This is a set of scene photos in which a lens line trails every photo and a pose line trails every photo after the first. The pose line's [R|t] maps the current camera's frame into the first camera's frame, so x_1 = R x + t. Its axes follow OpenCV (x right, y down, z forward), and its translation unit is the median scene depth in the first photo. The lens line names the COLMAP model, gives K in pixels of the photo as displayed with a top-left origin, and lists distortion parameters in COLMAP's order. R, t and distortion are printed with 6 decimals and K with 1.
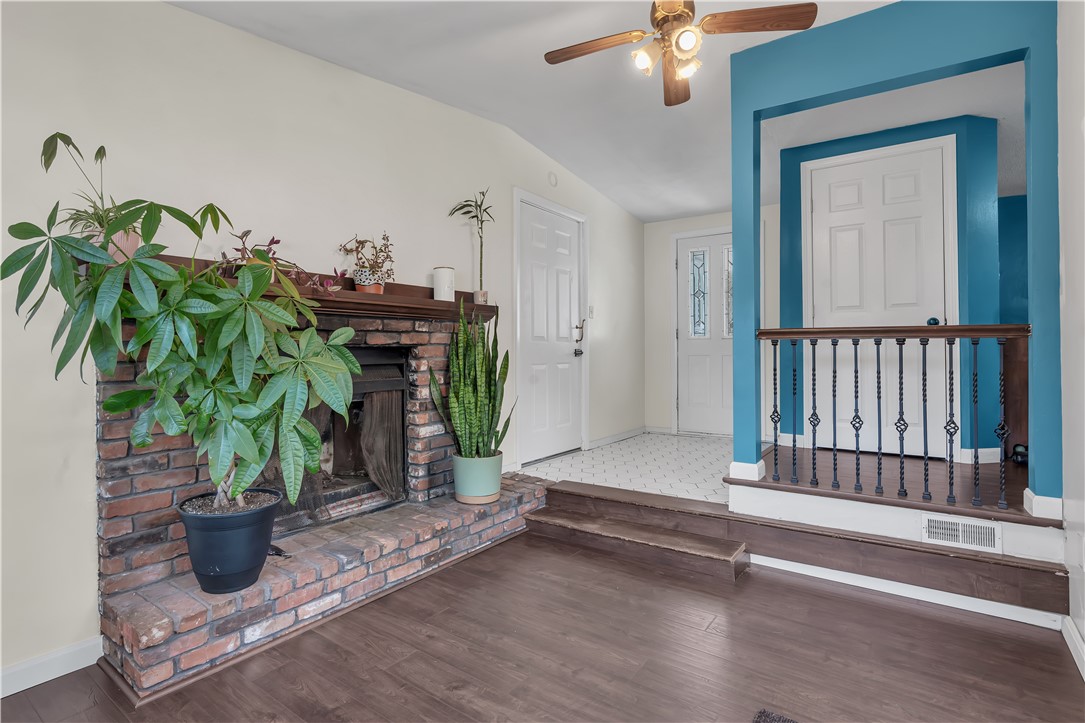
lens RADIAL K [[530.2, 0, 546.6], [0, 530.2, 350.0], [0, 0, 1]] dist [-0.004072, -0.000176]
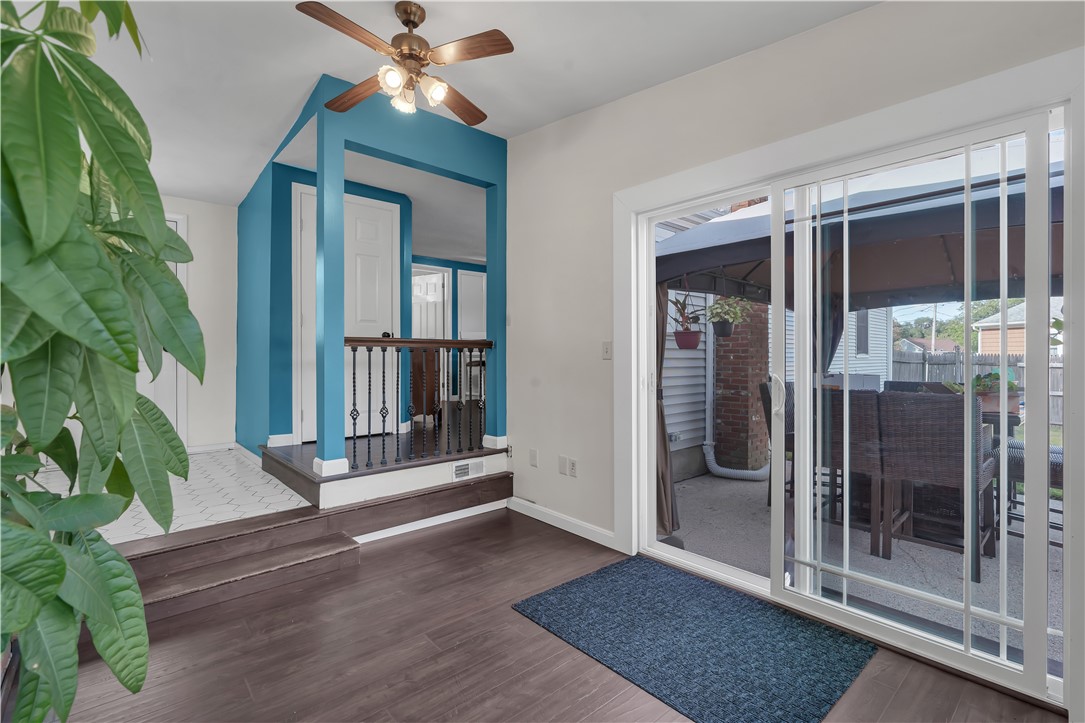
lens RADIAL K [[493.9, 0, 545.4], [0, 493.9, 359.6], [0, 0, 1]] dist [-0.002674, 0.000435]
pose [[0.240919, -0.009069, 0.970503, -0.527880], [-0.001518, 0.999952, 0.009721, -0.002888], [-0.970544, -0.003816, 0.240893, 0.356192]]
